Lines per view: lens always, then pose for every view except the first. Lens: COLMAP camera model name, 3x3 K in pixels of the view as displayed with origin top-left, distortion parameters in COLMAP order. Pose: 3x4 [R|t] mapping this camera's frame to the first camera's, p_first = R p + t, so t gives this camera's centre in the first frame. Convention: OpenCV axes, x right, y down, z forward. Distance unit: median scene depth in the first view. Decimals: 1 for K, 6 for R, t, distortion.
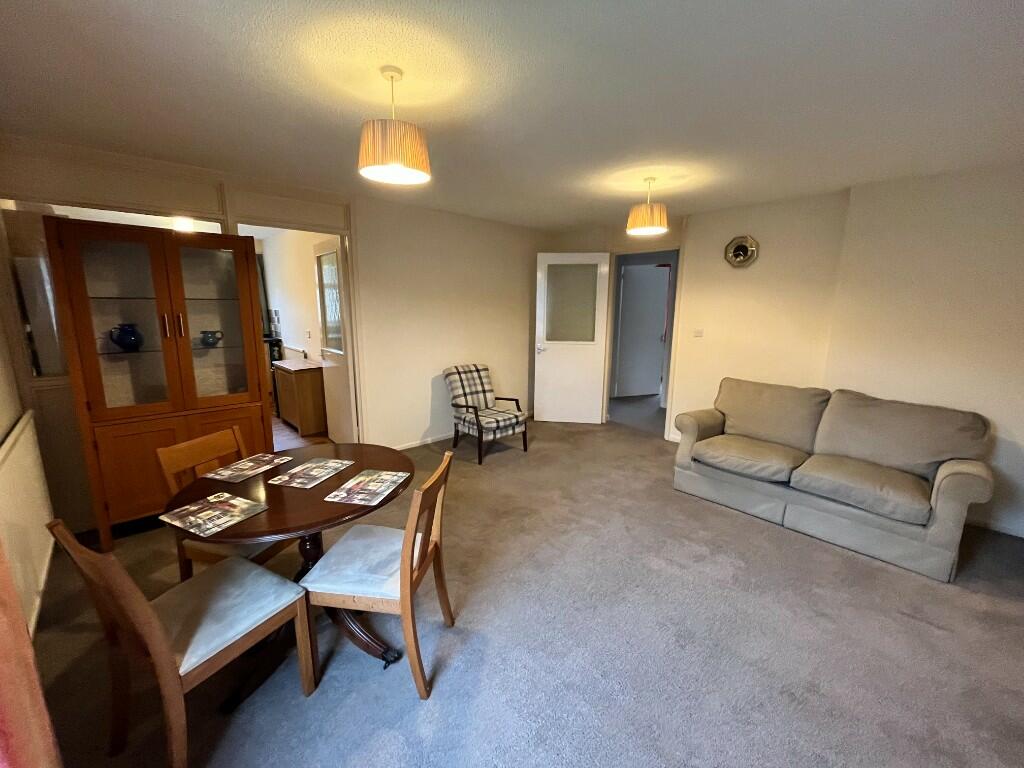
lens RADIAL K [[417.1, 0, 512.0], [0, 417.1, 384.0], [0, 0, 1]] dist [0.000721, 0.000232]
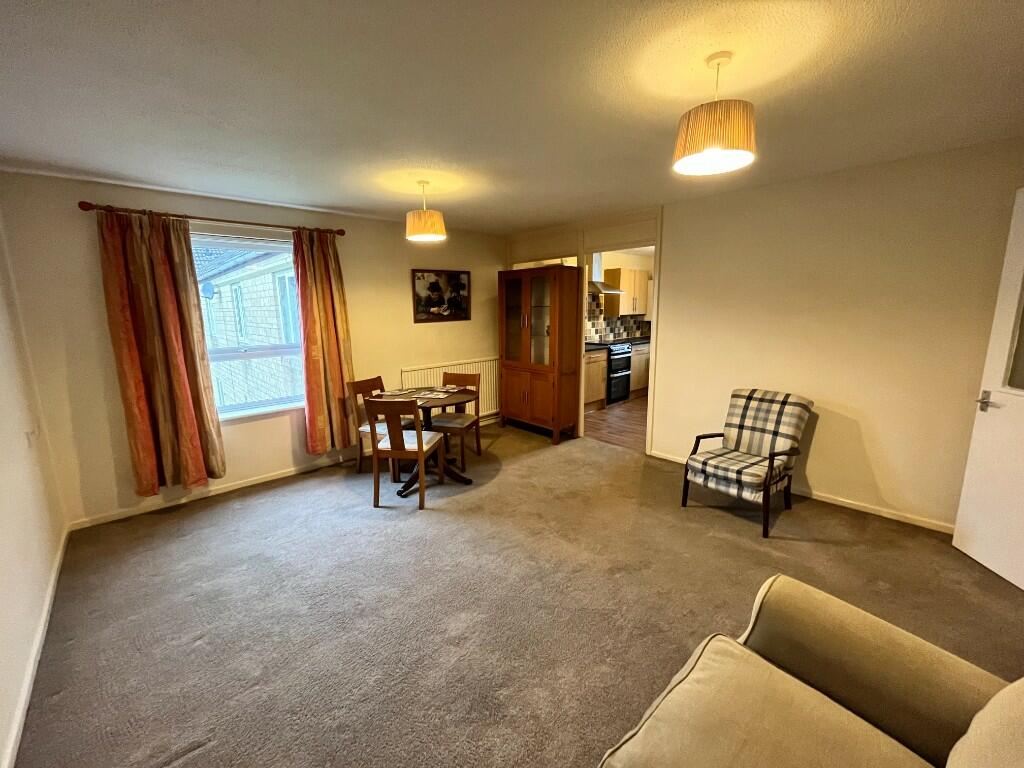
lens RADIAL K [[417.1, 0, 512.0], [0, 417.1, 384.0], [0, 0, 1]] dist [0.000721, 0.000232]
pose [[-0.009899, 0.175123, -0.984497, 0.669802], [-0.173379, 0.969332, 0.174169, -0.117703], [0.984805, 0.172415, 0.020768, 0.603939]]
